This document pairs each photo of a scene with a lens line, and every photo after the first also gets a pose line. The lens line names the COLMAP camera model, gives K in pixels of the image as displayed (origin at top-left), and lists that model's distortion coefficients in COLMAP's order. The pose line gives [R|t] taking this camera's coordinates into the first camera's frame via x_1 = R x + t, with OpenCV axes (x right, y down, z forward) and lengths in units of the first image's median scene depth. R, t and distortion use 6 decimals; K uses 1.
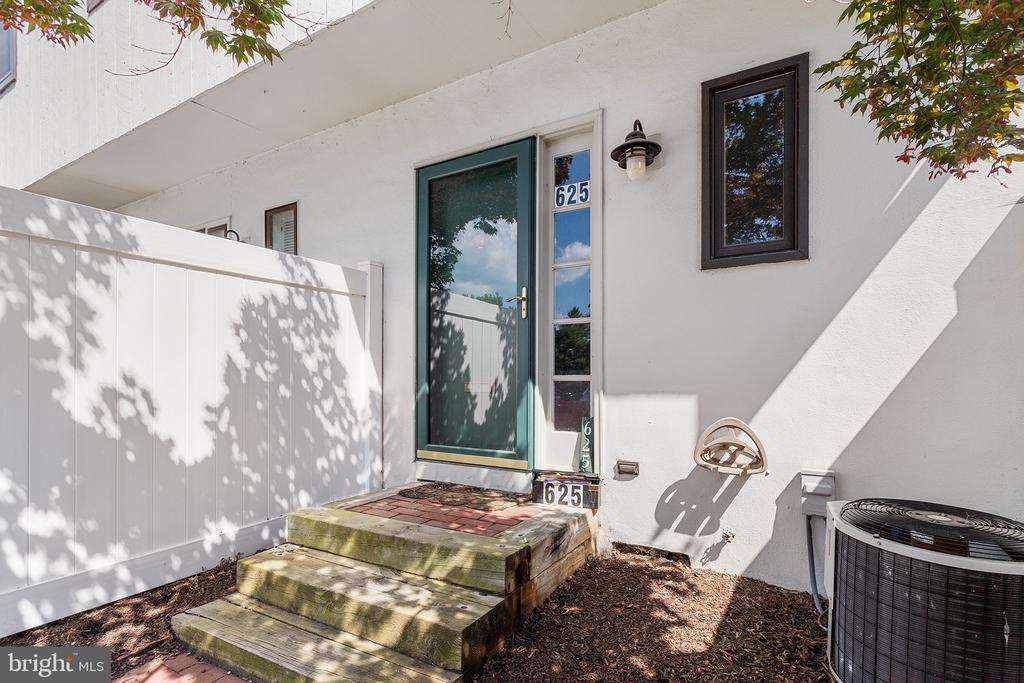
lens RADIAL K [[500.7, 0, 512.8], [0, 500.7, 376.0], [0, 0, 1]] dist [-0.000833, 0.000084]
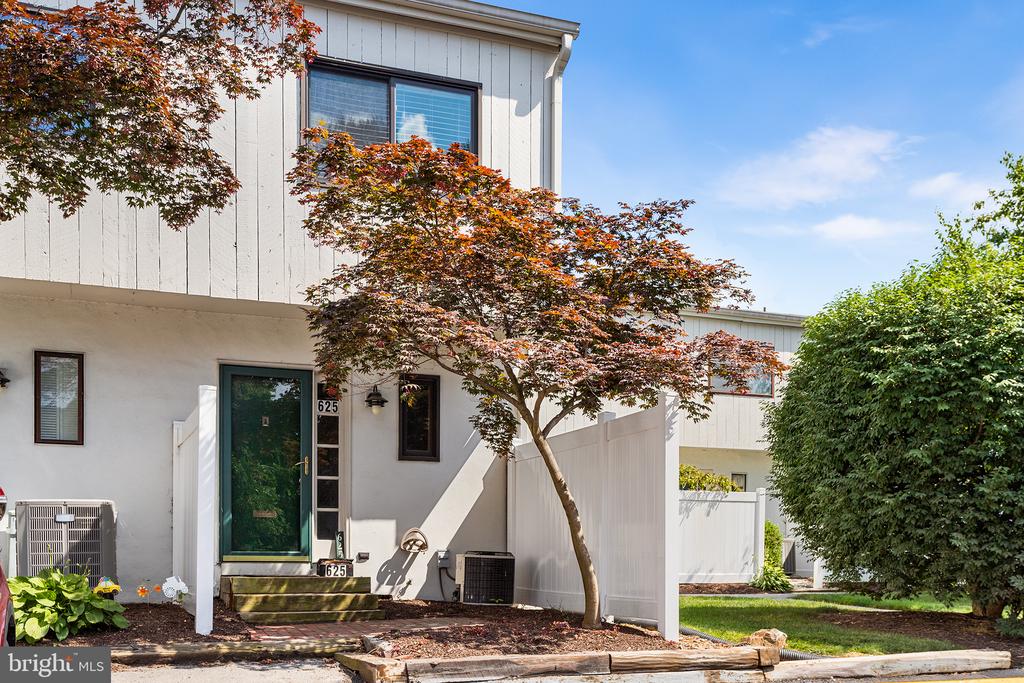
lens RADIAL K [[1046.5, 0, 512.1], [0, 1046.5, 342.1], [0, 0, 1]] dist [-0.004249, 0.000000]
pose [[0.614419, 0.165173, 0.771497, -2.714561], [-0.005181, 0.978664, -0.205401, 0.200629], [-0.788963, 0.122205, 0.602166, -2.036419]]
